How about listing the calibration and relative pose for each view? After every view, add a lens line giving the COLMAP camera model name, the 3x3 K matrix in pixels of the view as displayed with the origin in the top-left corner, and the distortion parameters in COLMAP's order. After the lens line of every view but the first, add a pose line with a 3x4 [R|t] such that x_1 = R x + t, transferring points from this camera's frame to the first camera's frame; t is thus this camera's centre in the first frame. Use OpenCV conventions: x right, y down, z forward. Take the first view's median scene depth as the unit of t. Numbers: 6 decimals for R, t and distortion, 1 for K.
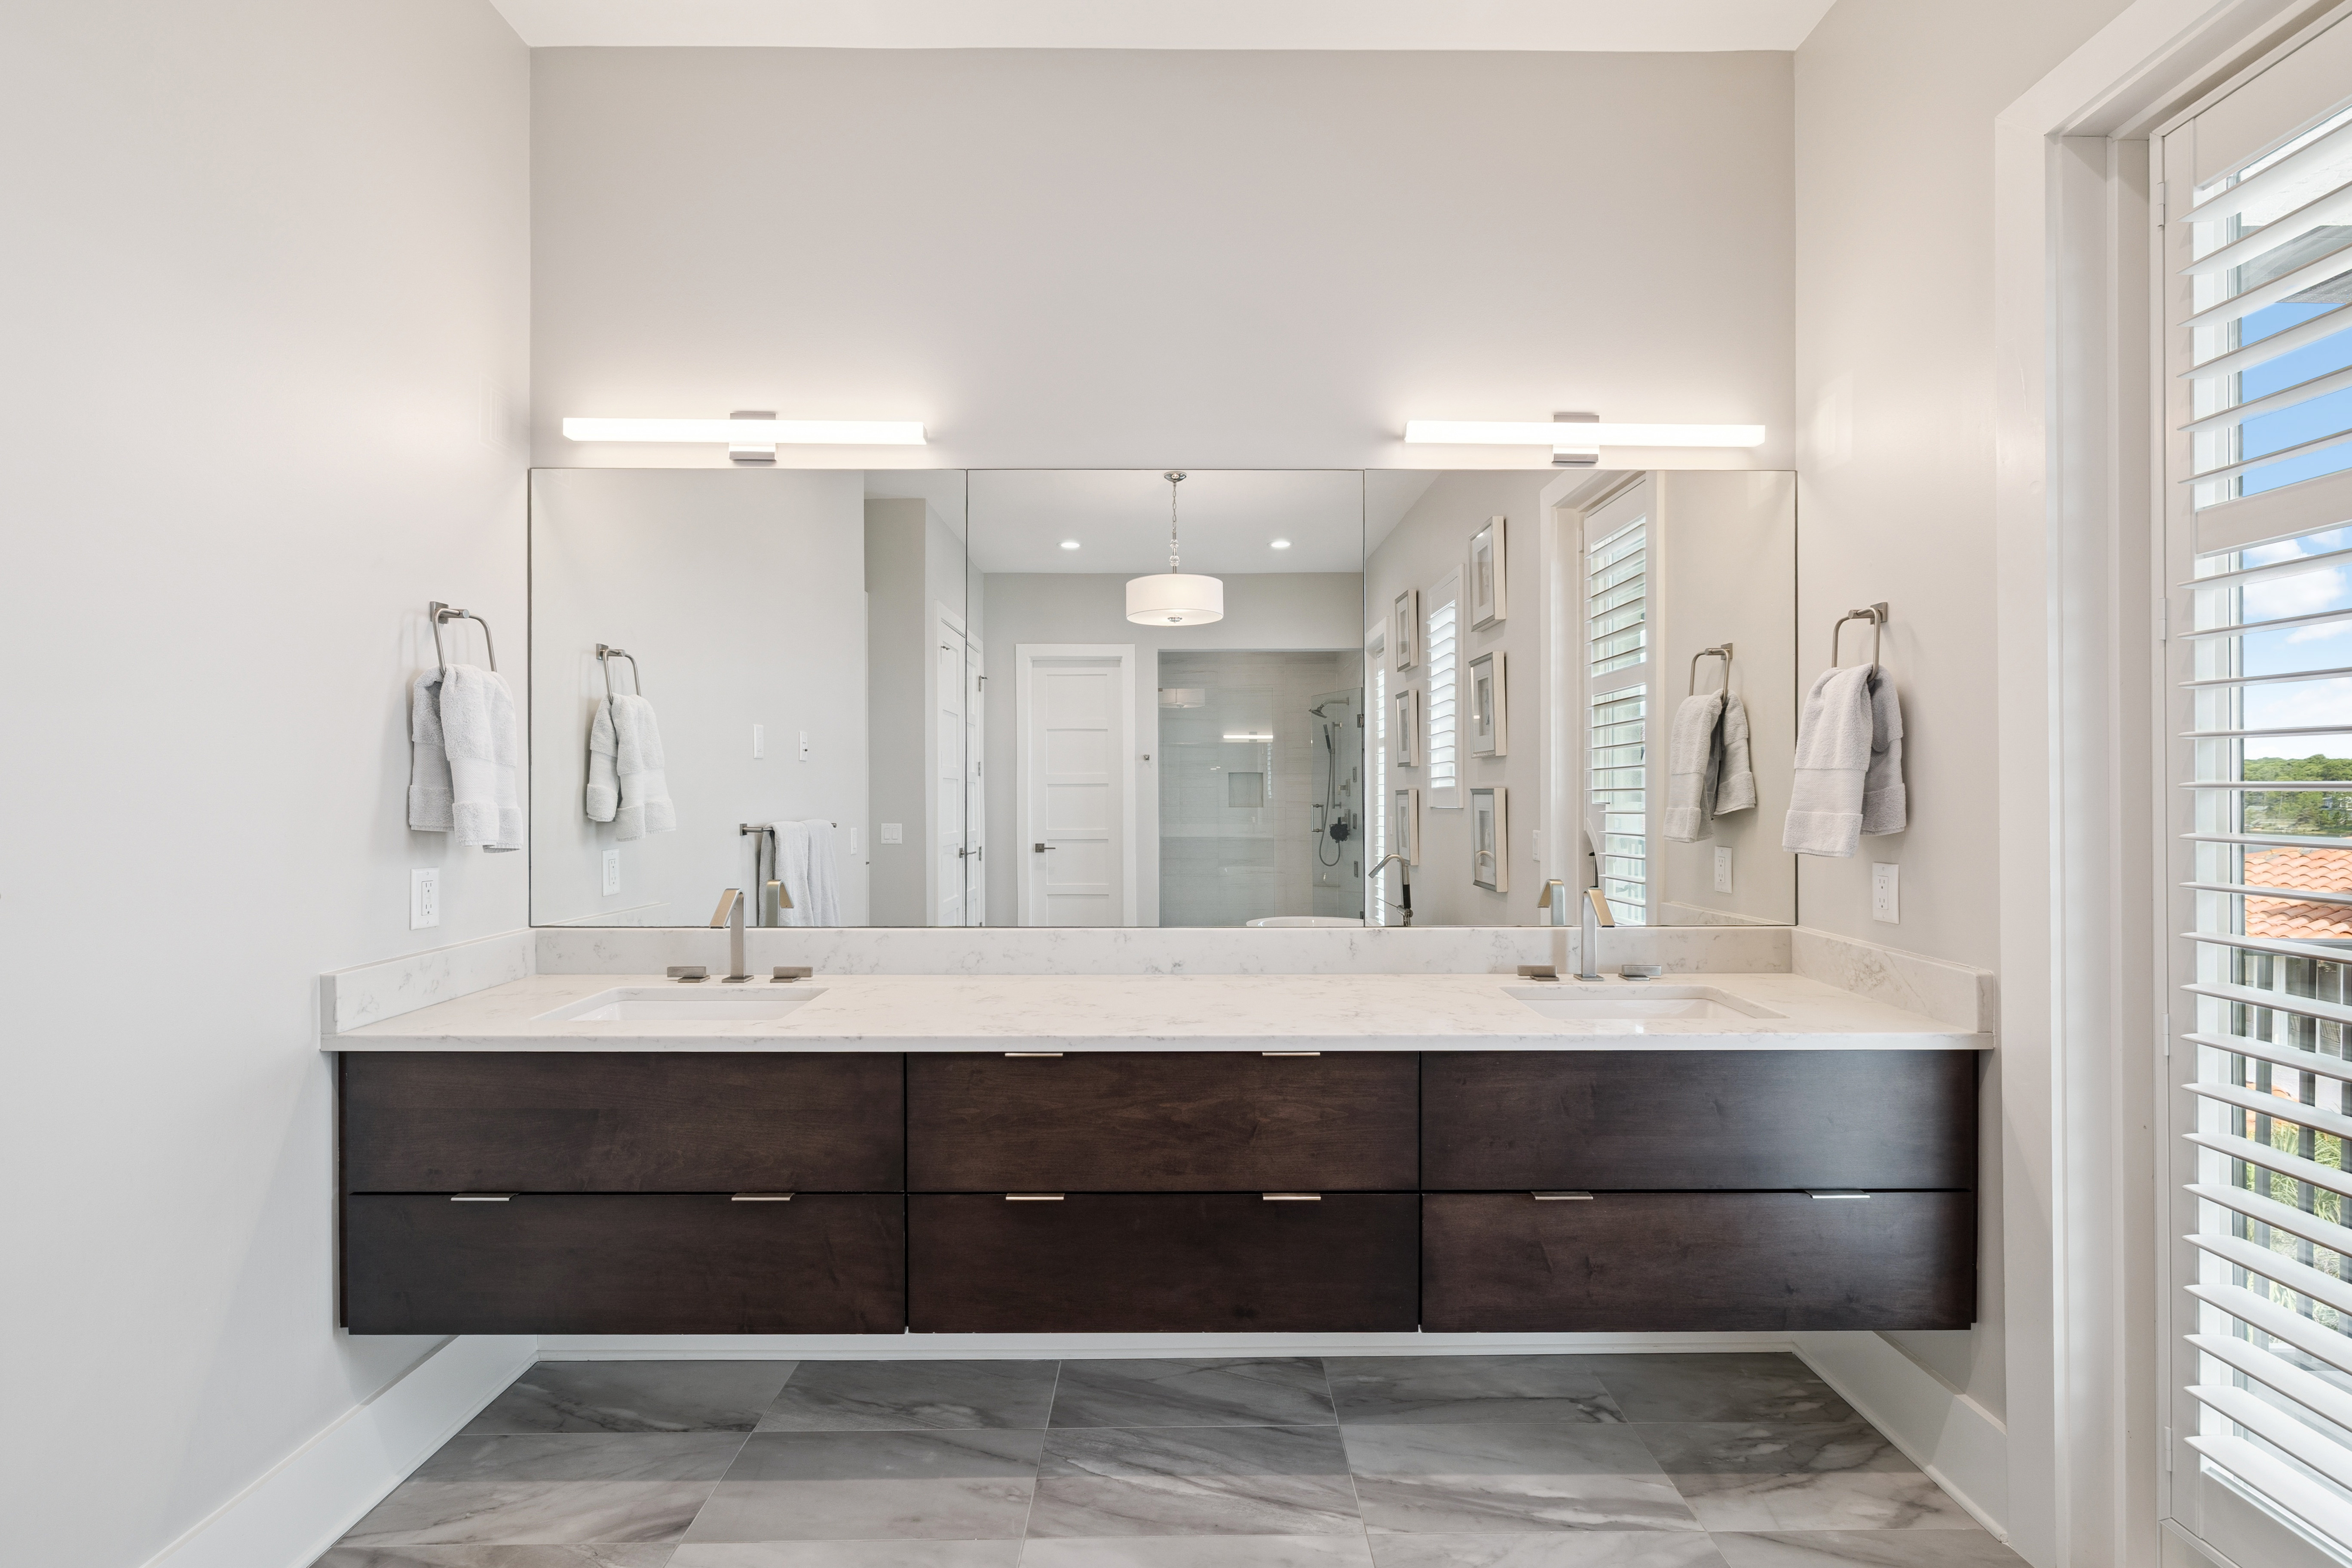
lens RADIAL K [[1003.0, 0, 1182.4], [0, 1003.0, 797.9], [0, 0, 1]] dist [-0.000279, 0.000065]
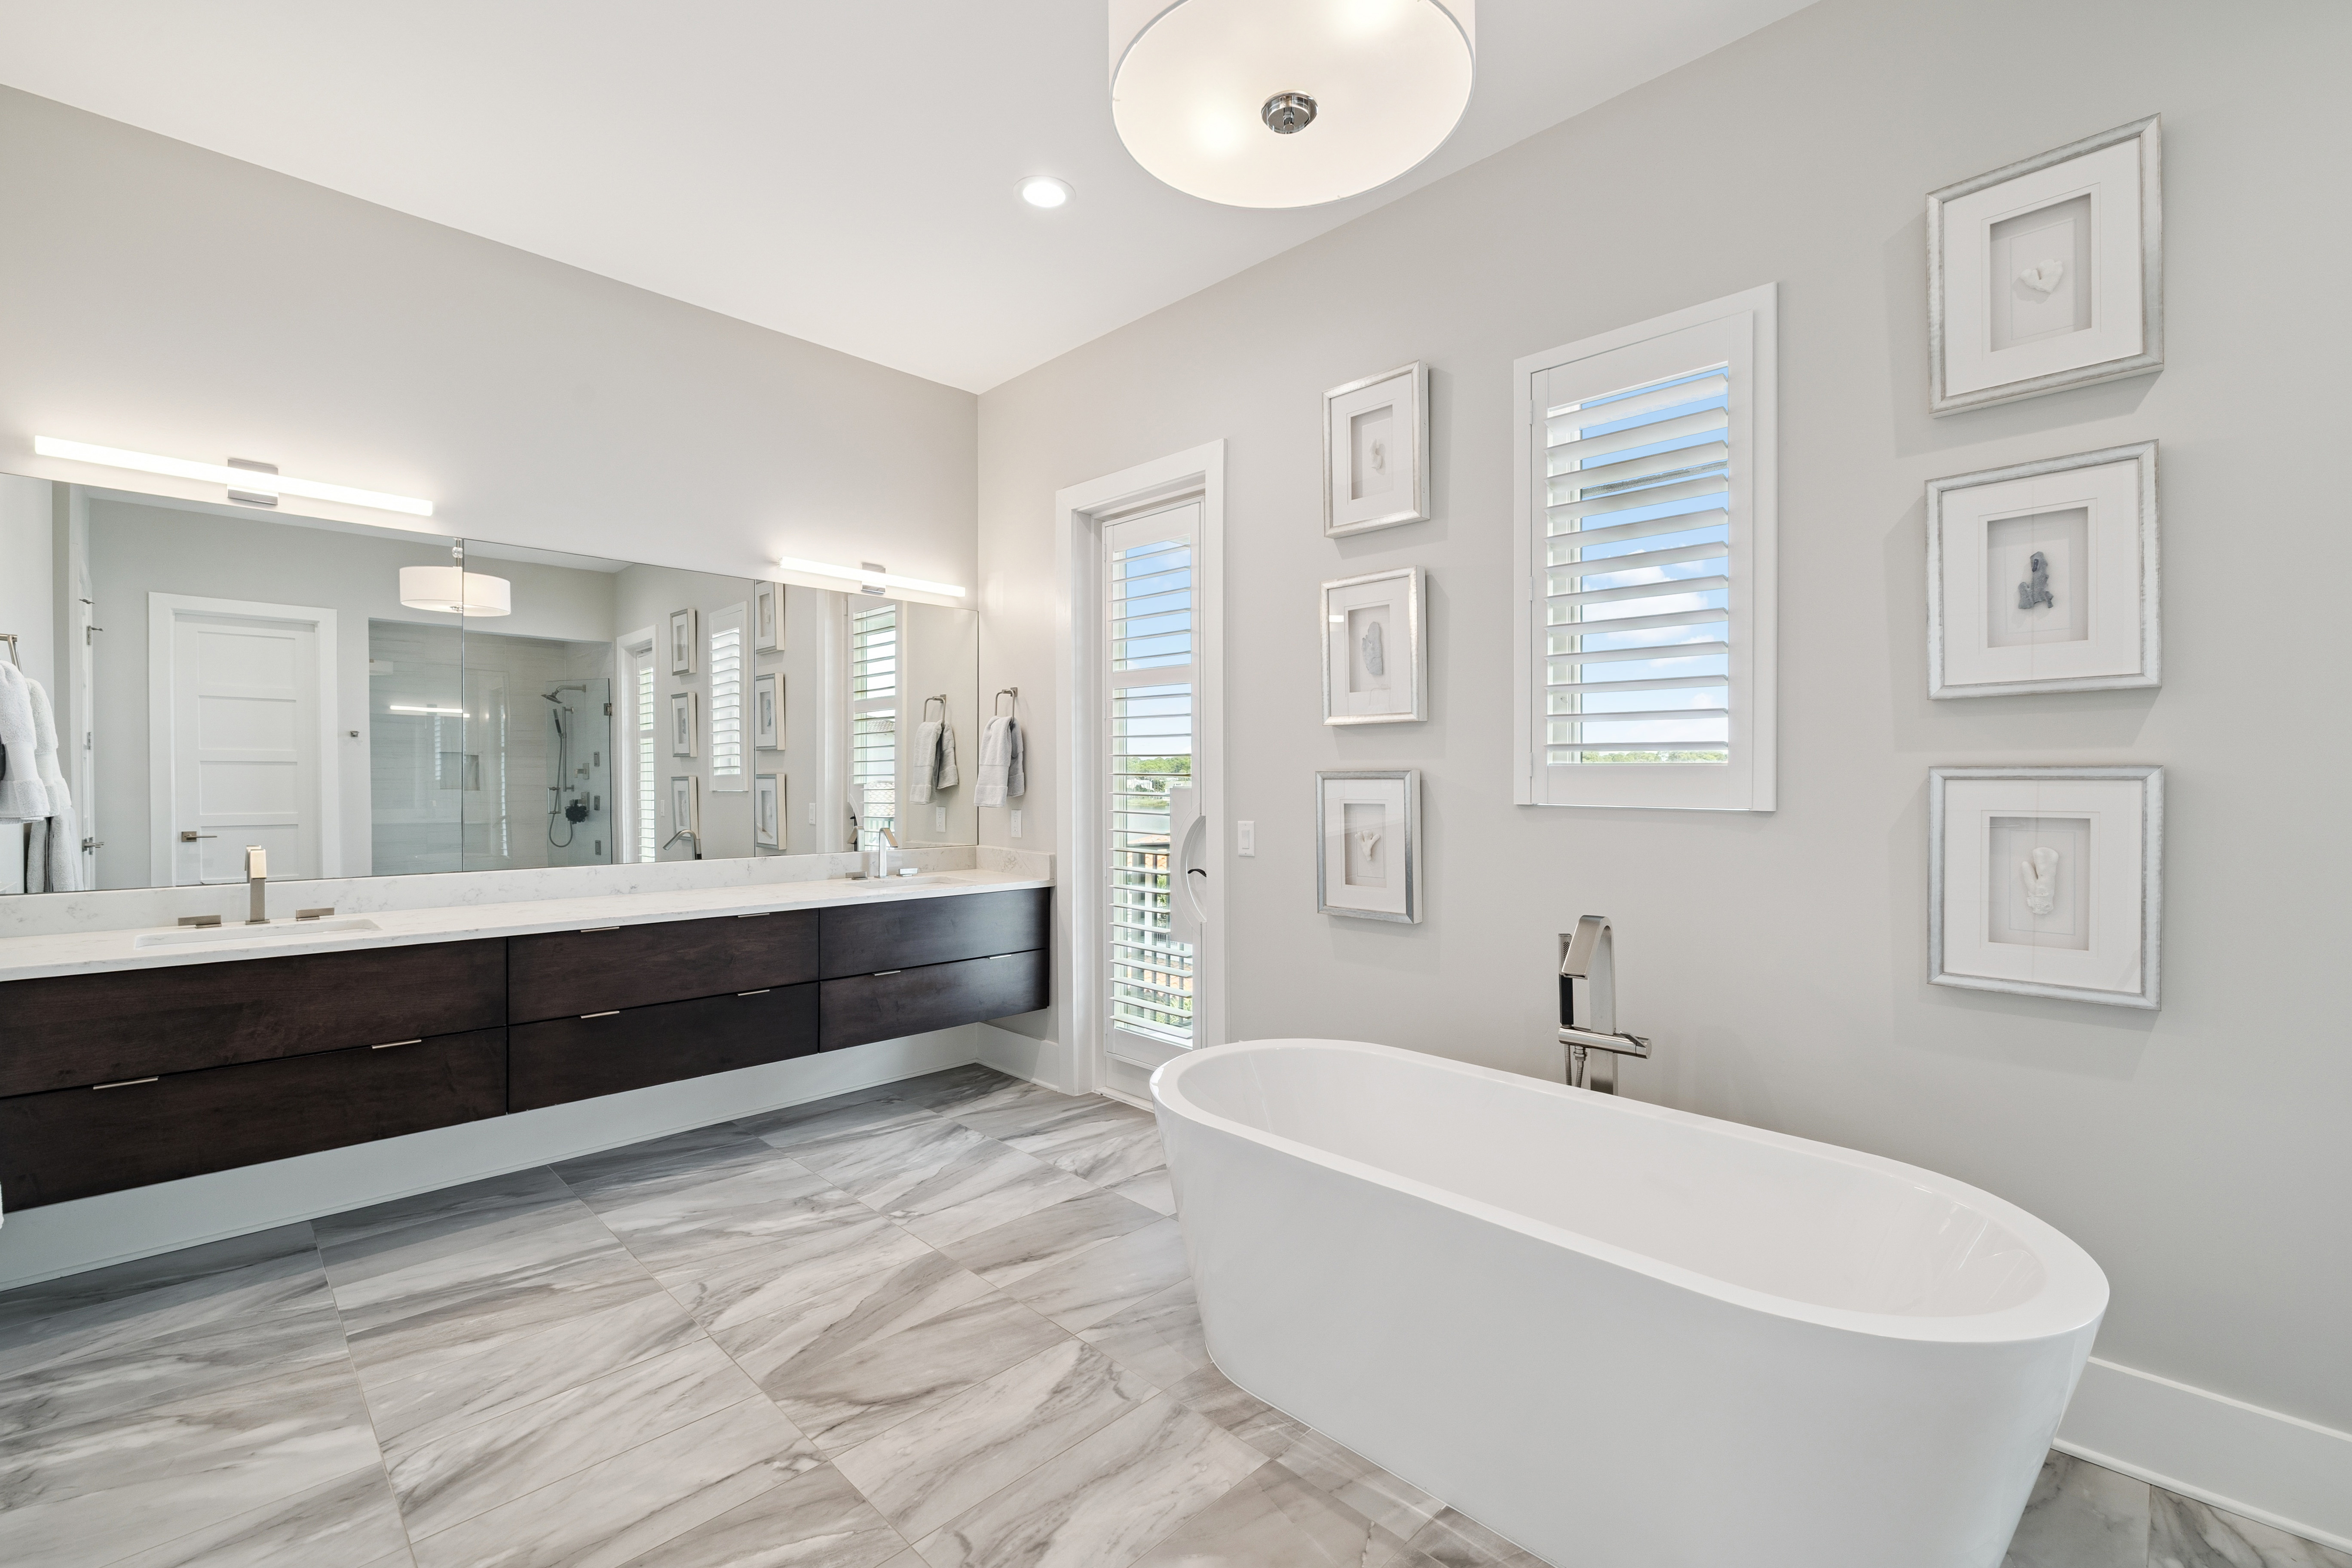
lens RADIAL K [[999.1, 0, 1182.1], [0, 999.1, 775.0], [0, 0, 1]] dist [-0.000099, -0.000187]
pose [[0.708020, 0.006206, 0.706165, -0.561233], [-0.000463, 0.999965, -0.008324, 0.008601], [-0.706192, 0.005567, 0.707999, -0.769092]]
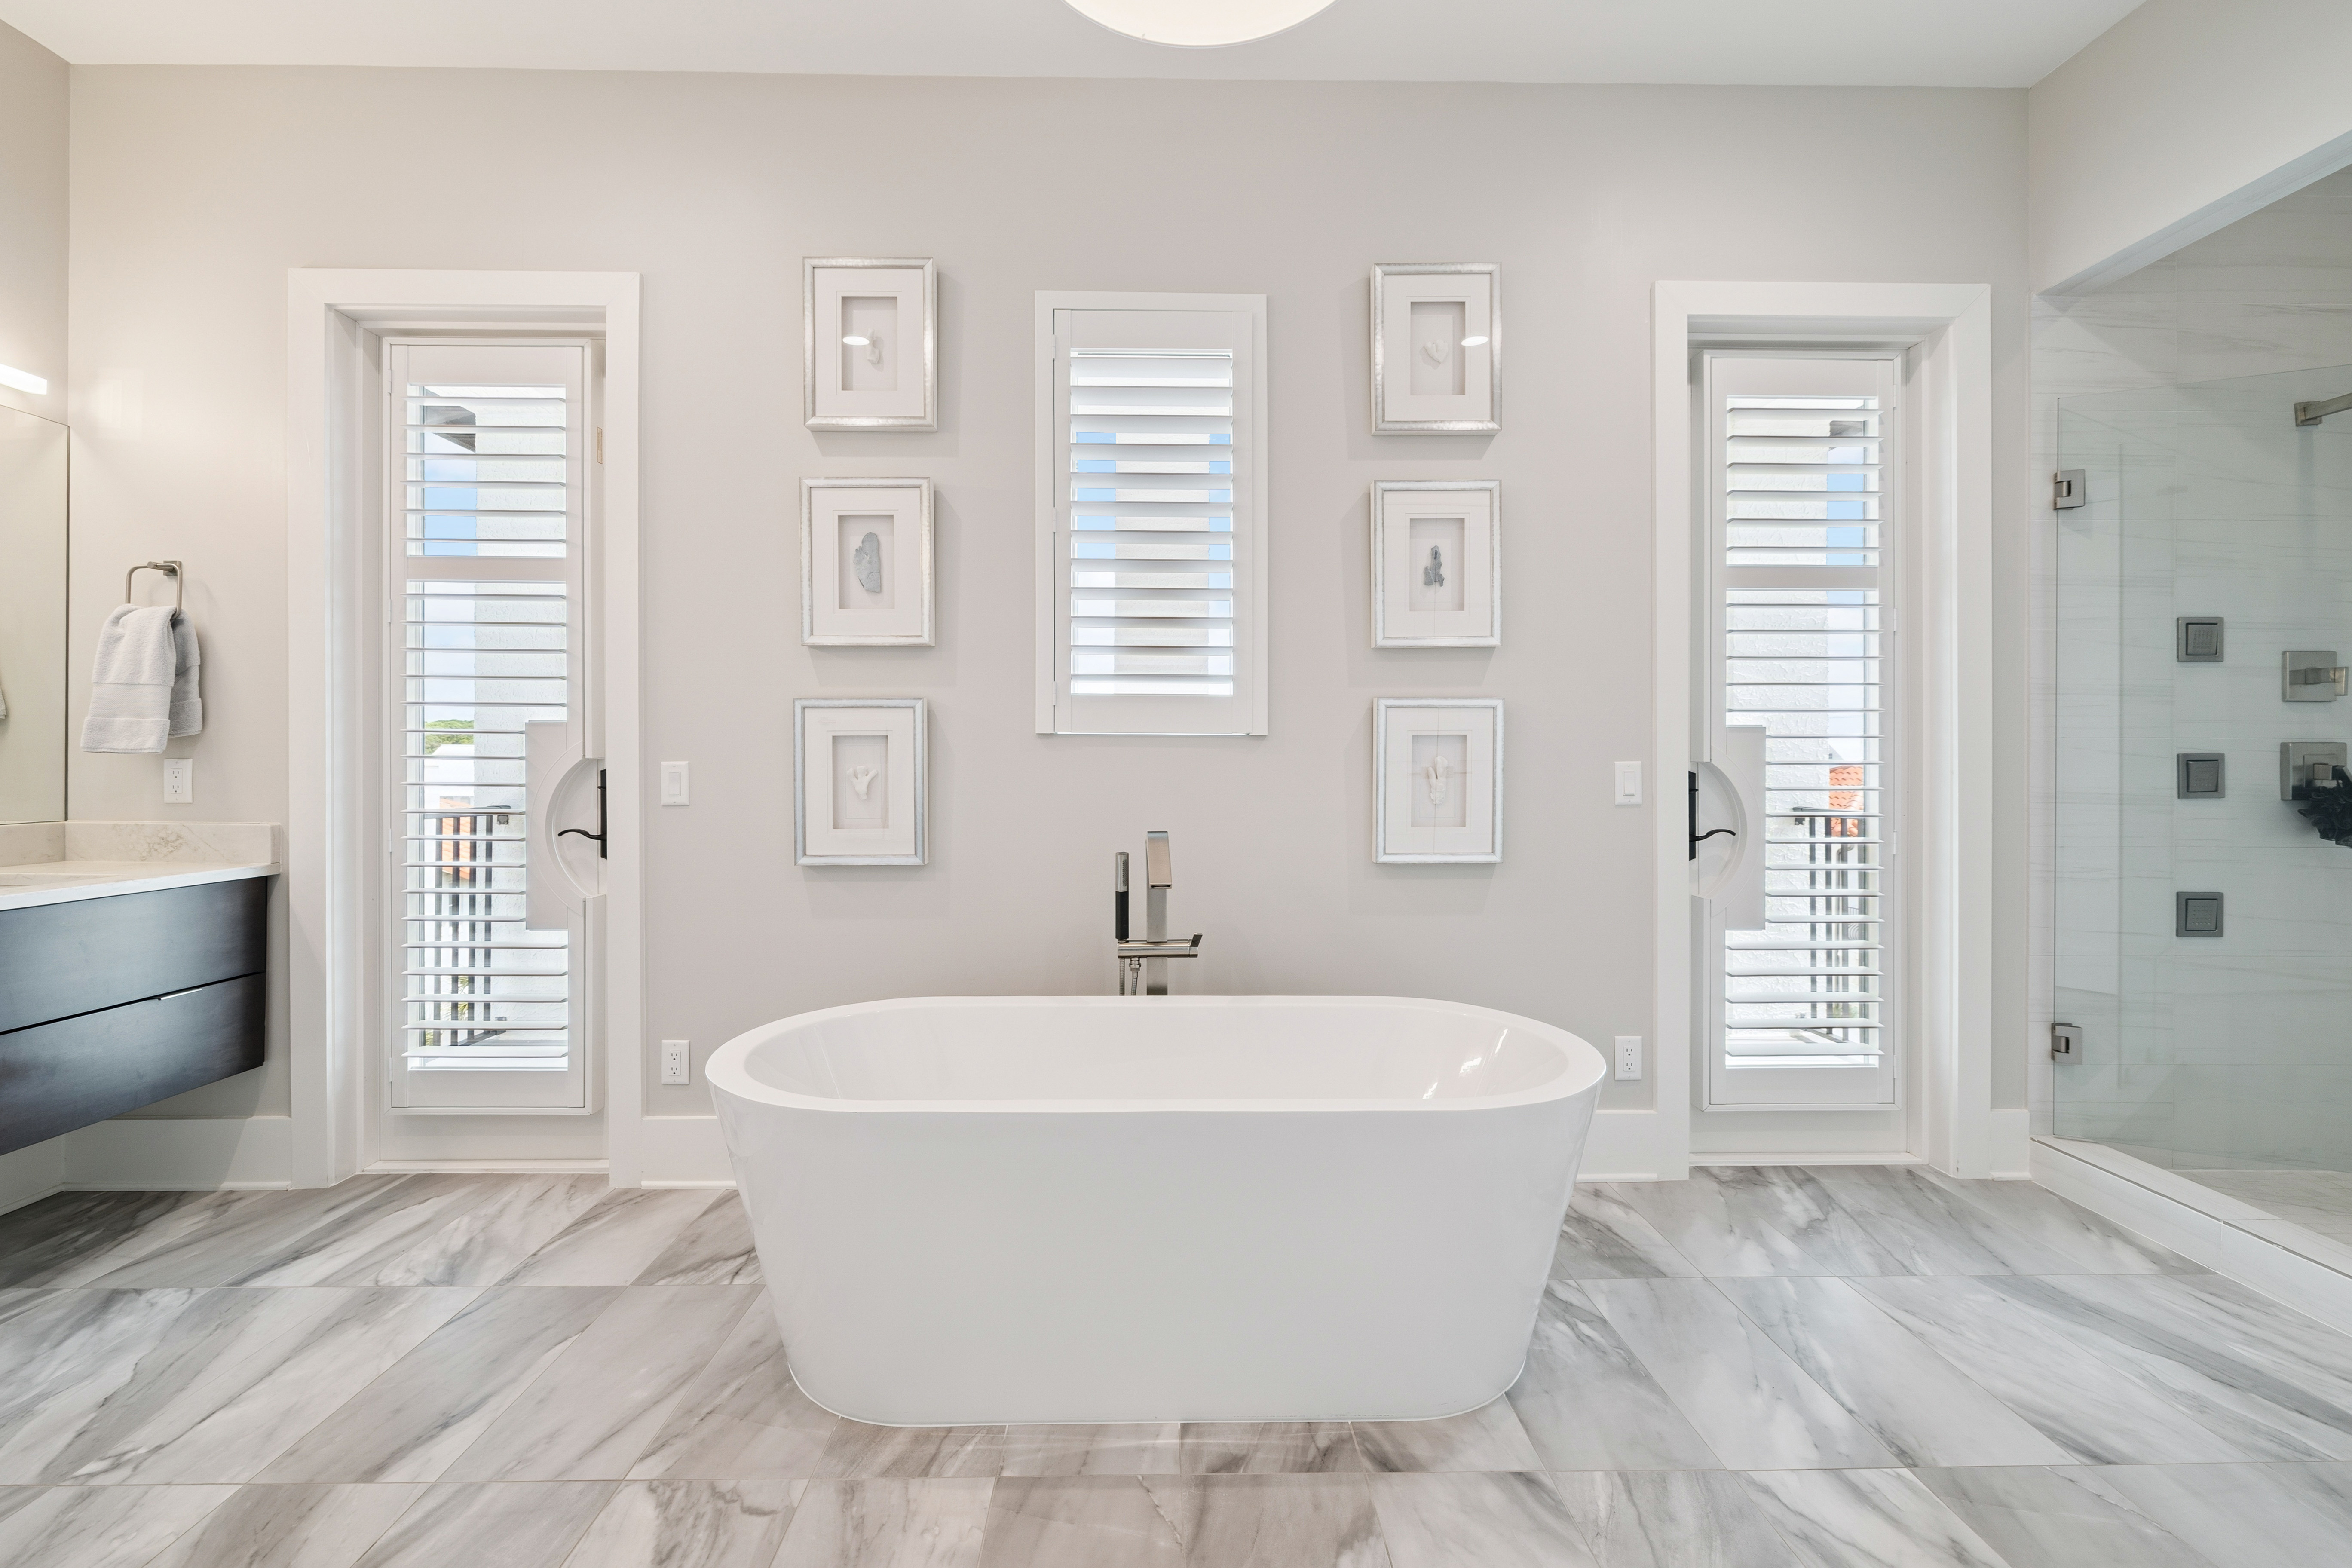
lens RADIAL K [[996.3, 0, 1165.3], [0, 996.3, 743.1], [0, 0, 1]] dist [0.000309, -0.000417]
pose [[-0.009280, 0.016436, 0.999822, -0.636919], [0.003929, 0.999858, -0.016400, 0.072833], [-0.999949, 0.003776, -0.009343, -0.293182]]
